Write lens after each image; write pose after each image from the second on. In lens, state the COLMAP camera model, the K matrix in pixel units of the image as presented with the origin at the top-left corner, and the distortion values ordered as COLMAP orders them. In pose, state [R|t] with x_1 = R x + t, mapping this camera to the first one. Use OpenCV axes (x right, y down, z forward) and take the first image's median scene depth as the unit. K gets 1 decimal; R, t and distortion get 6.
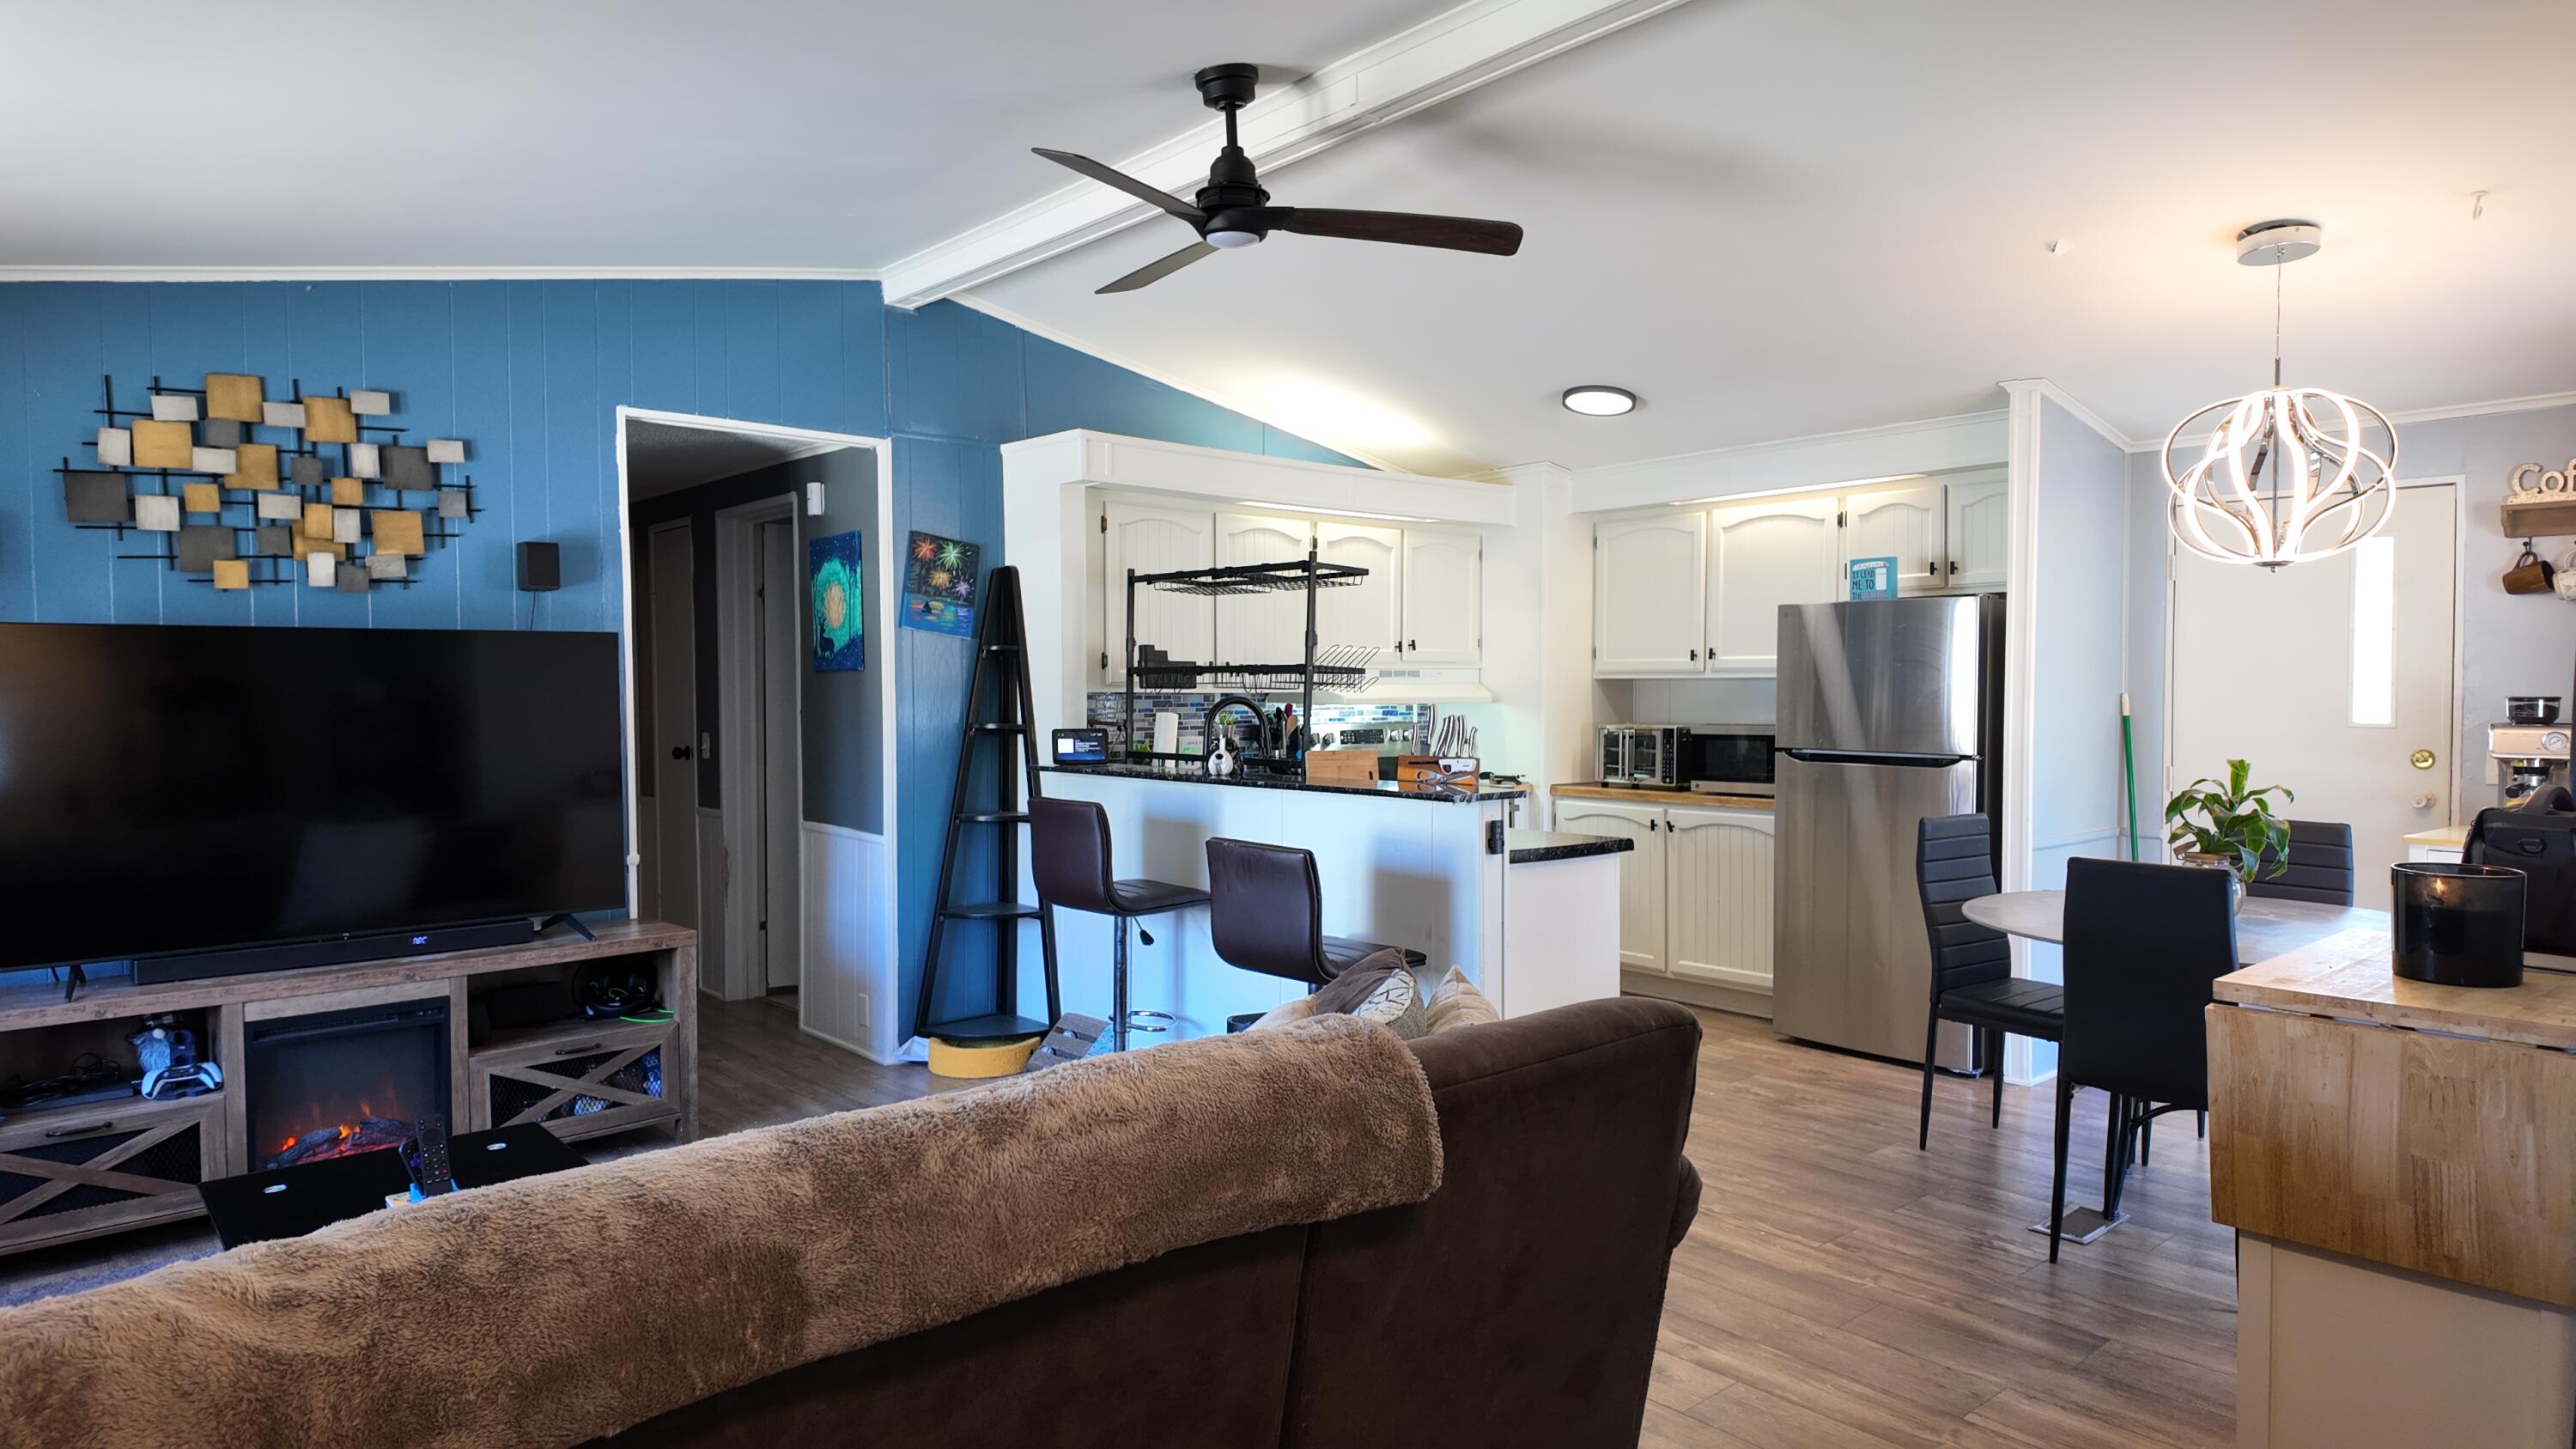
lens RADIAL K [[1497.1, 0, 1295.7], [0, 1497.1, 726.3], [0, 0, 1]] dist [0.089400, -0.101305]
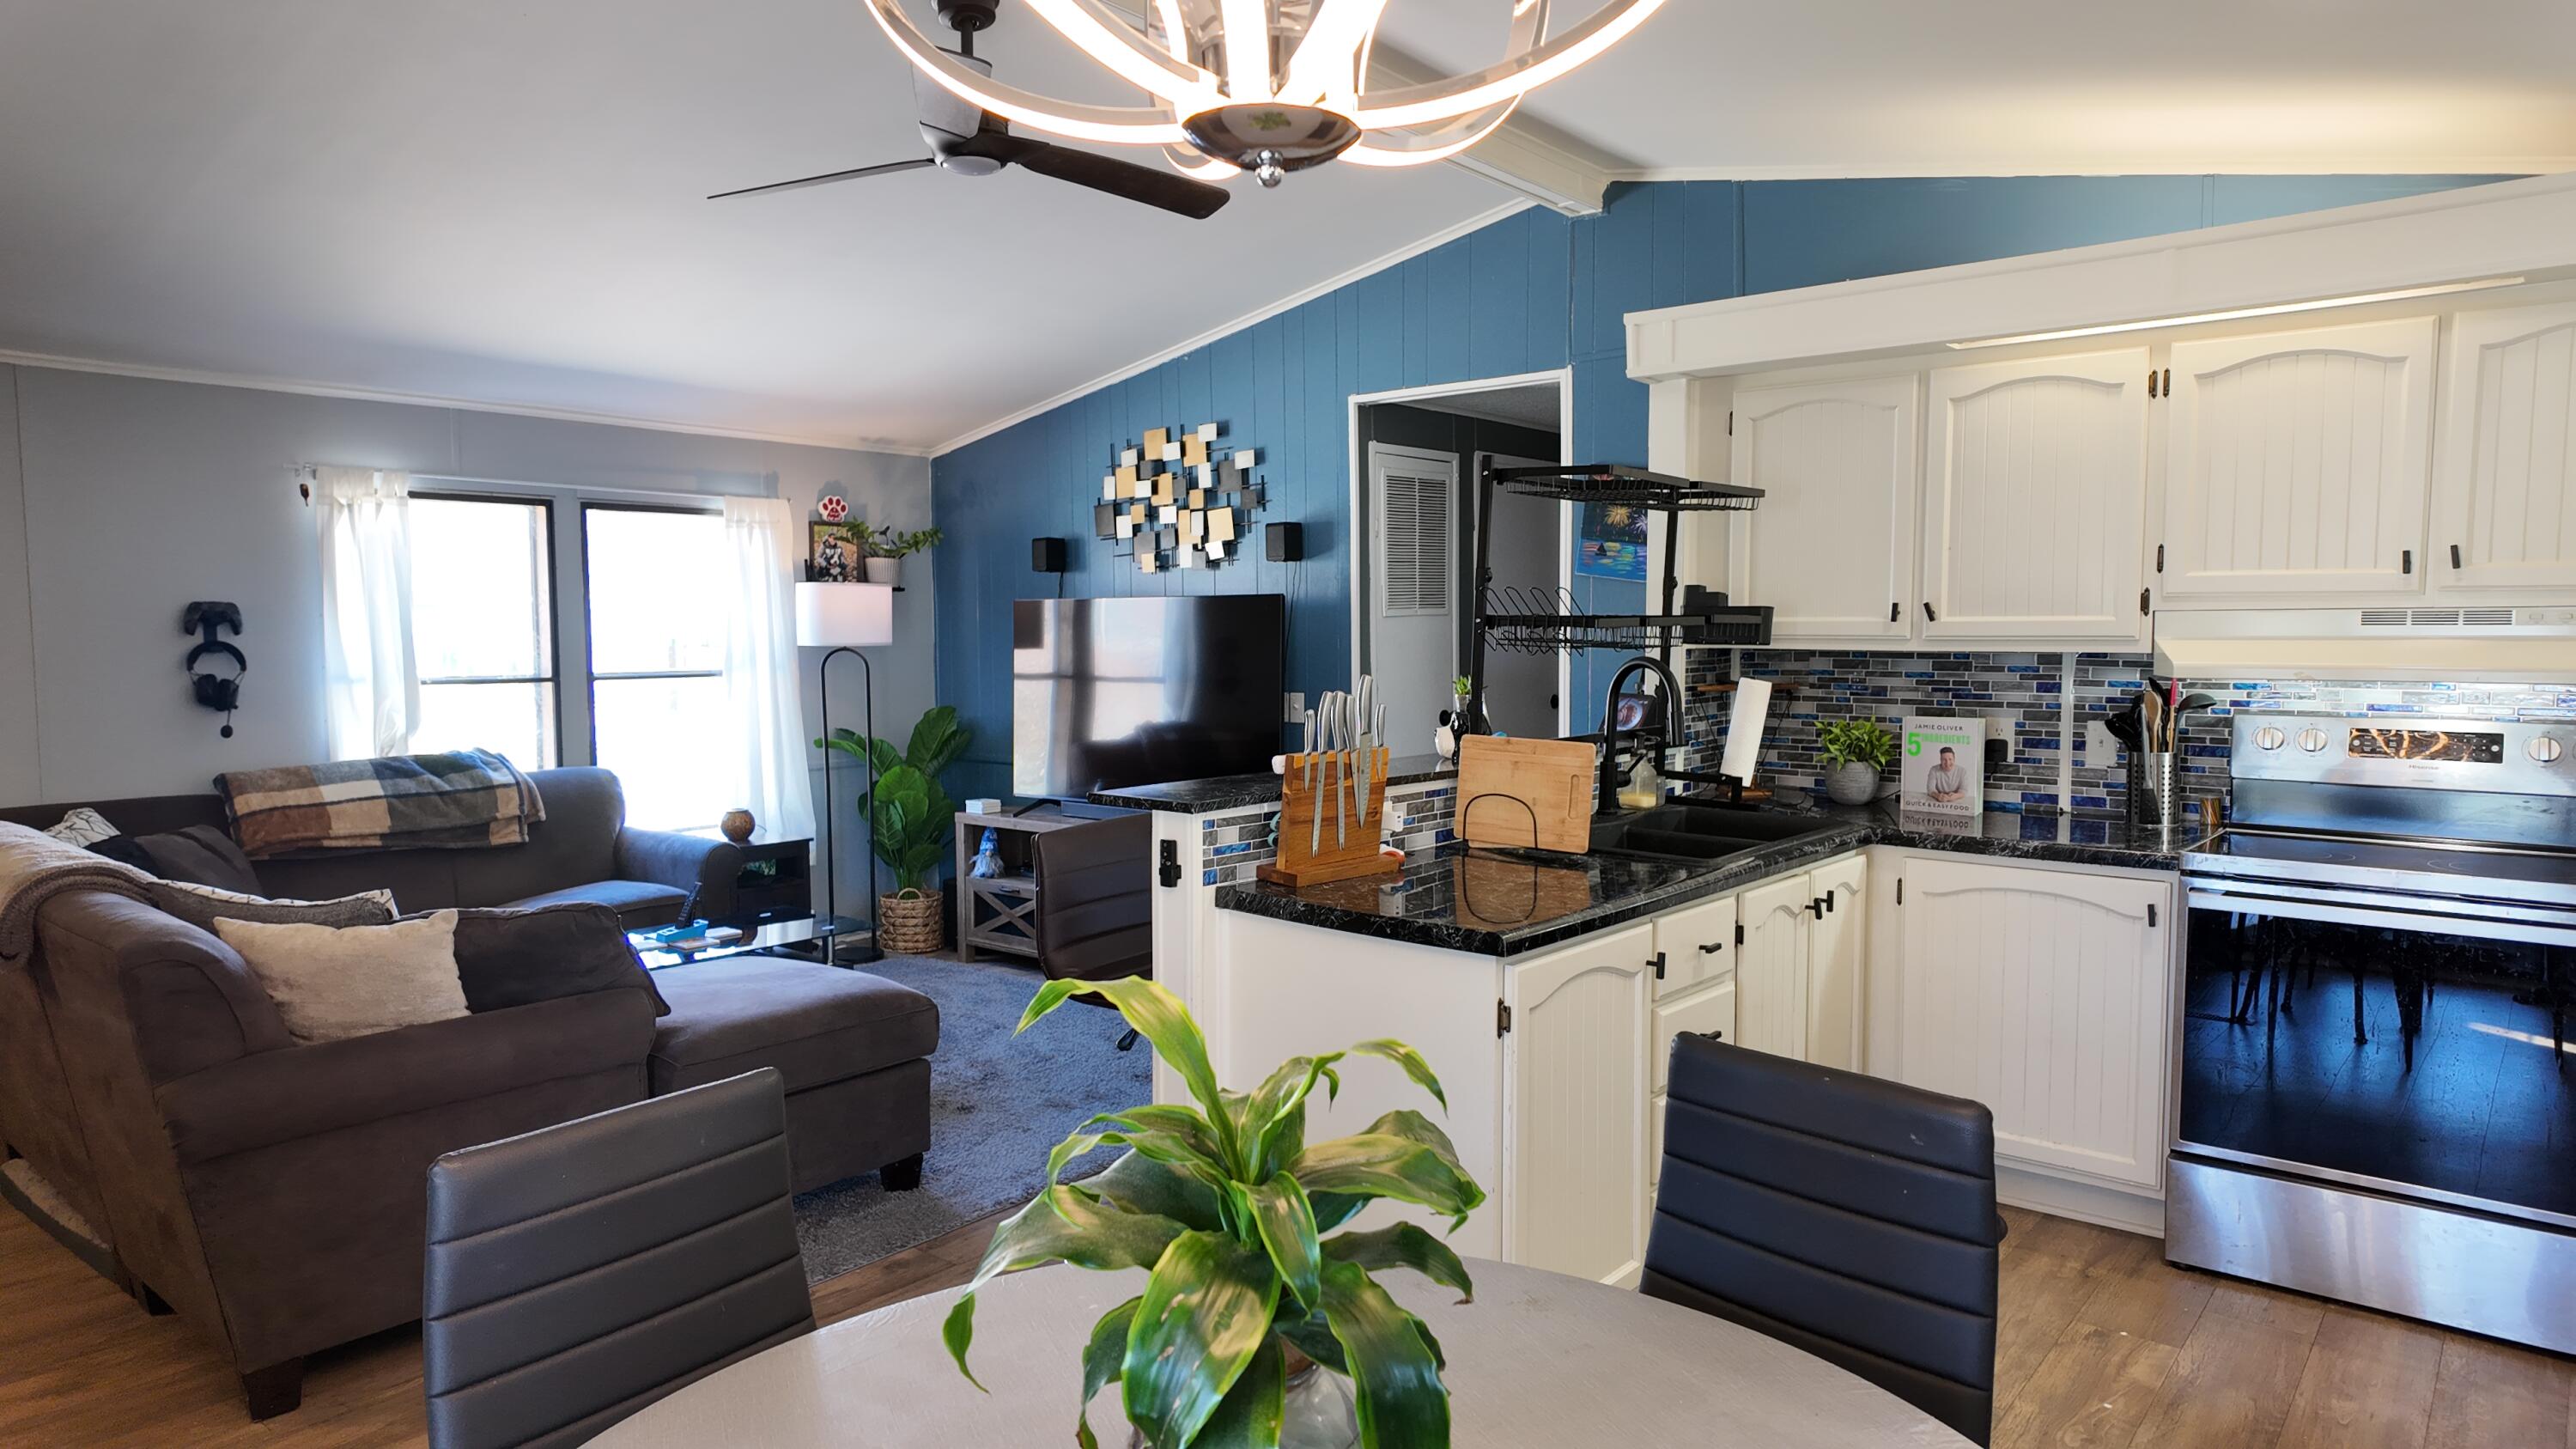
lens RADIAL K [[1497.1, 0, 1295.7], [0, 1497.1, 726.3], [0, 0, 1]] dist [0.089400, -0.101305]
pose [[0.147437, 0.068227, -0.986715, 0.752512], [-0.025042, 0.997556, 0.065235, -0.035078], [0.988754, 0.015092, 0.148785, 0.853319]]
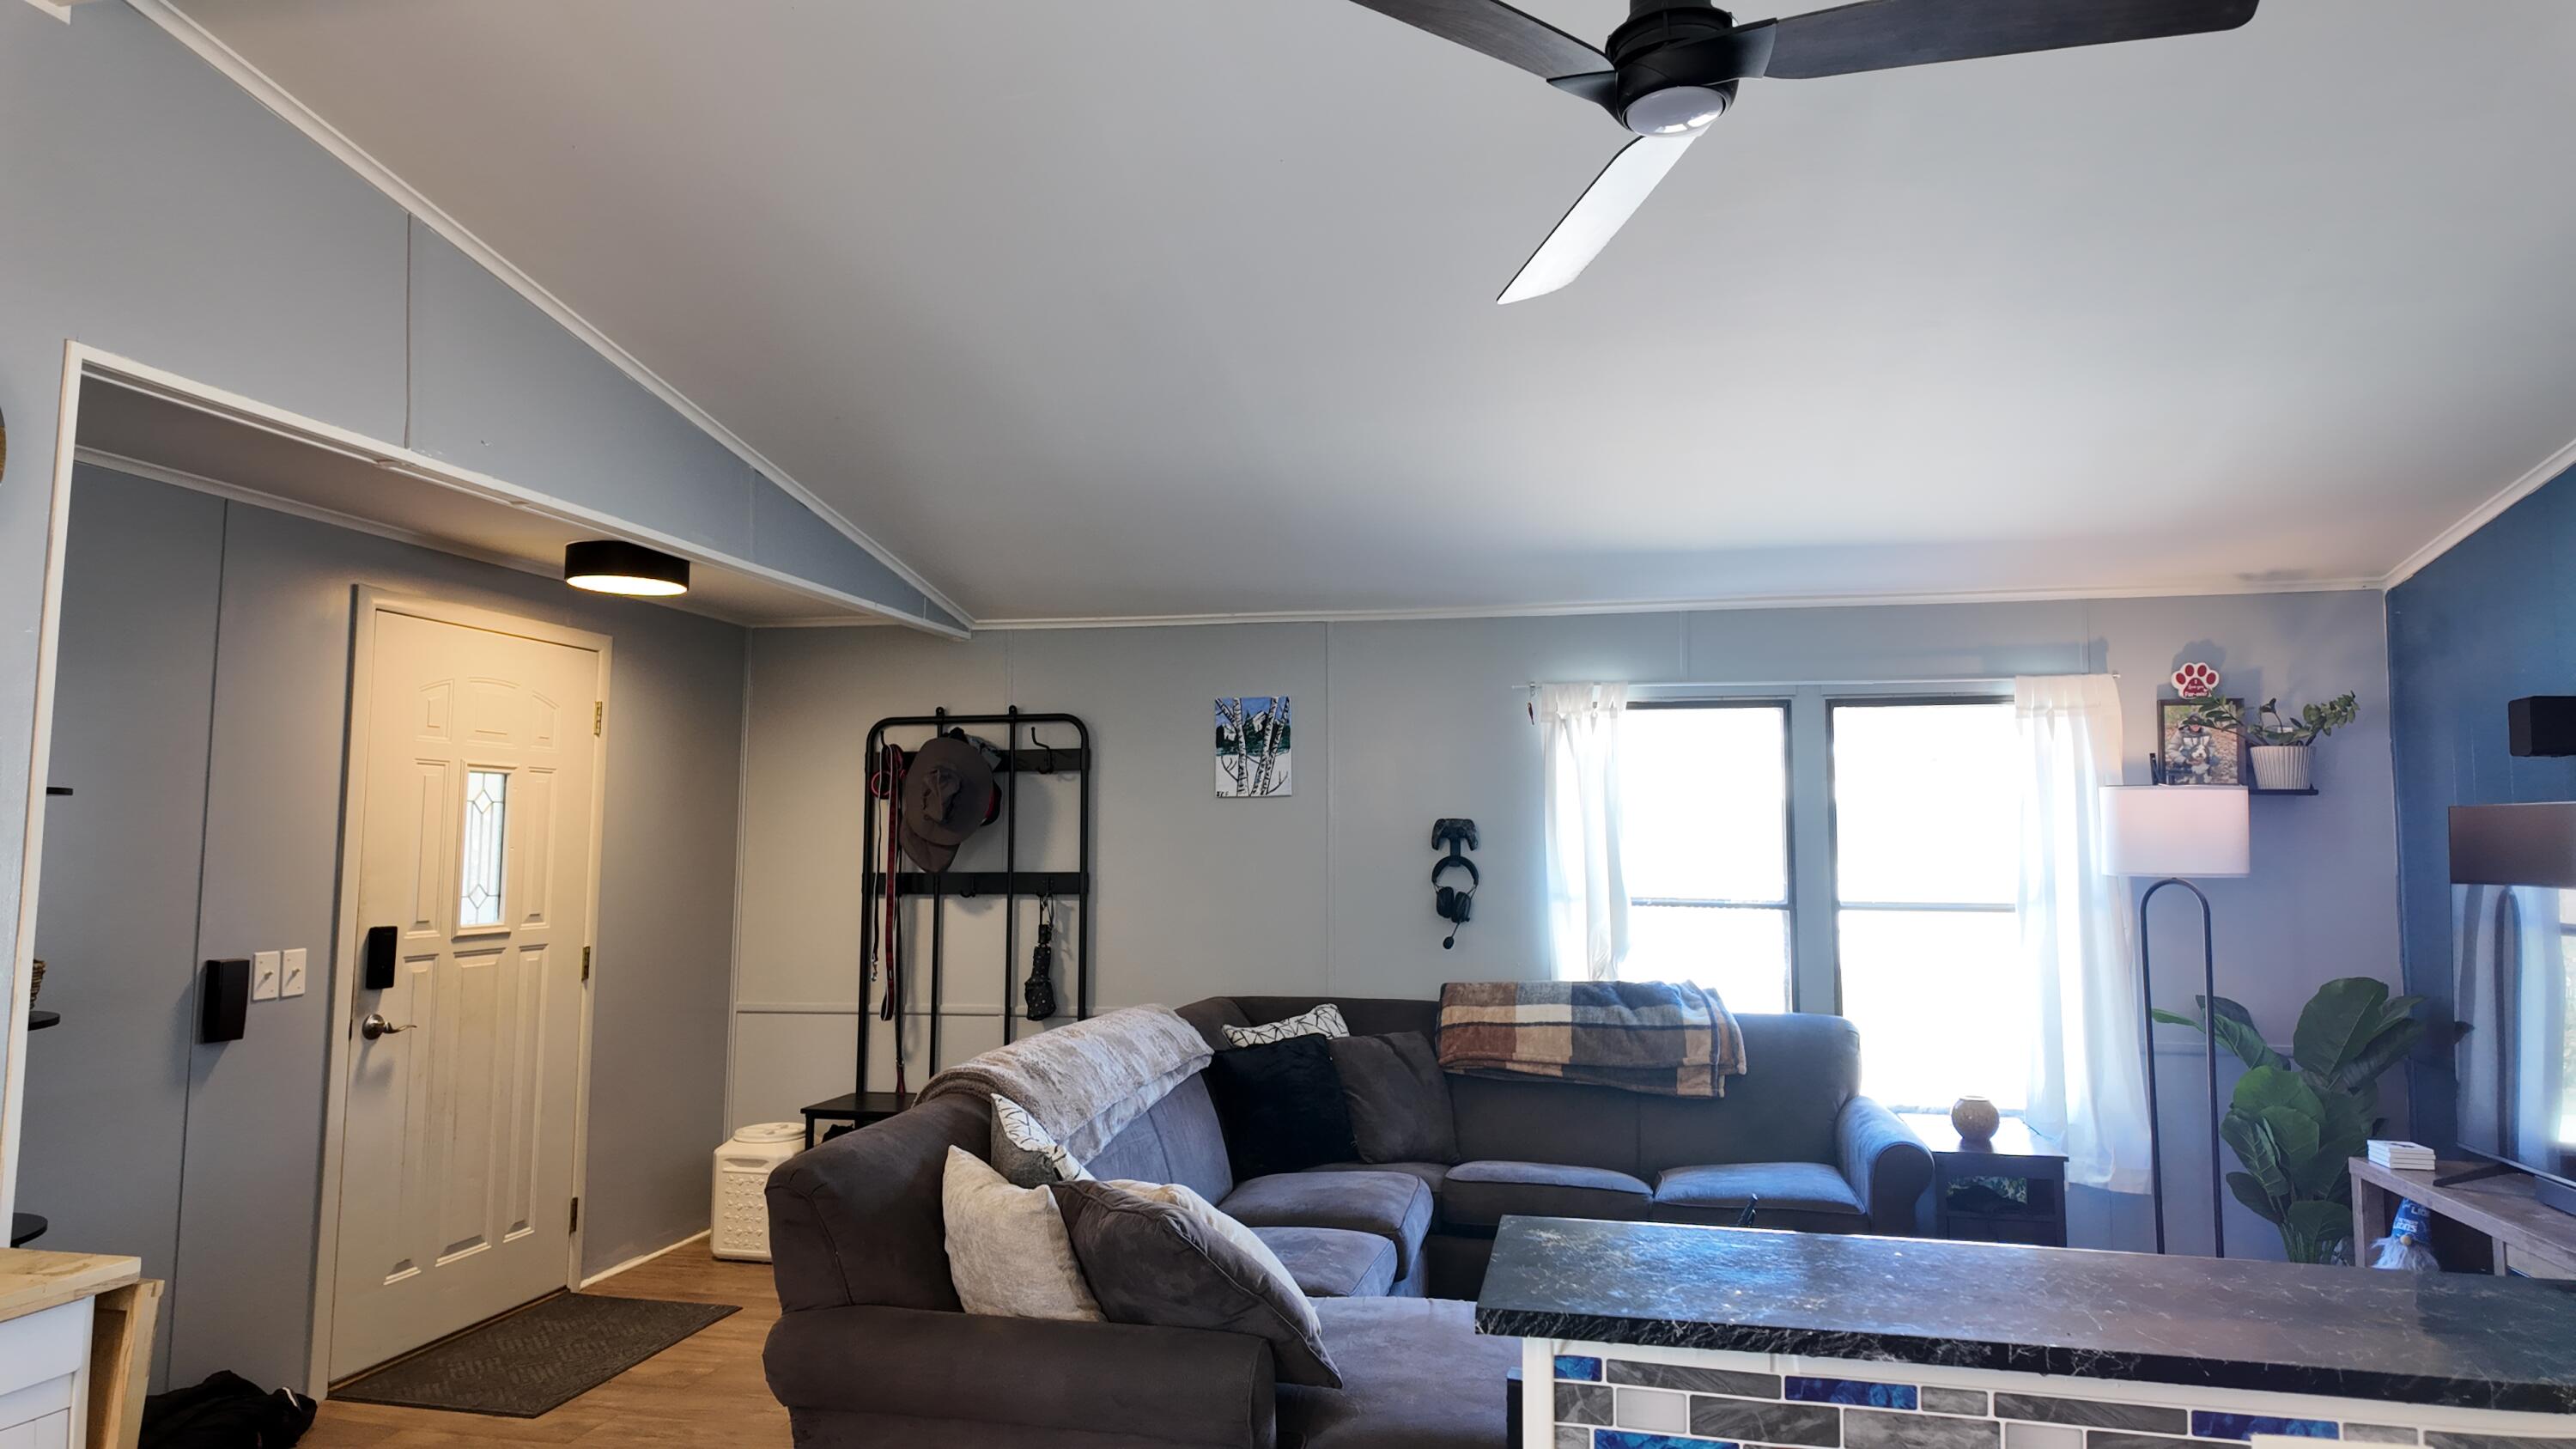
lens RADIAL K [[1480.5, 0, 1295.4], [0, 1480.5, 705.6], [0, 0, 1]] dist [0.049155, -0.067104]
pose [[-0.816125, -0.052569, -0.575480, 0.301707], [-0.018872, 0.997747, -0.064379, -0.044191], [0.577568, -0.041681, -0.815278, 1.103202]]
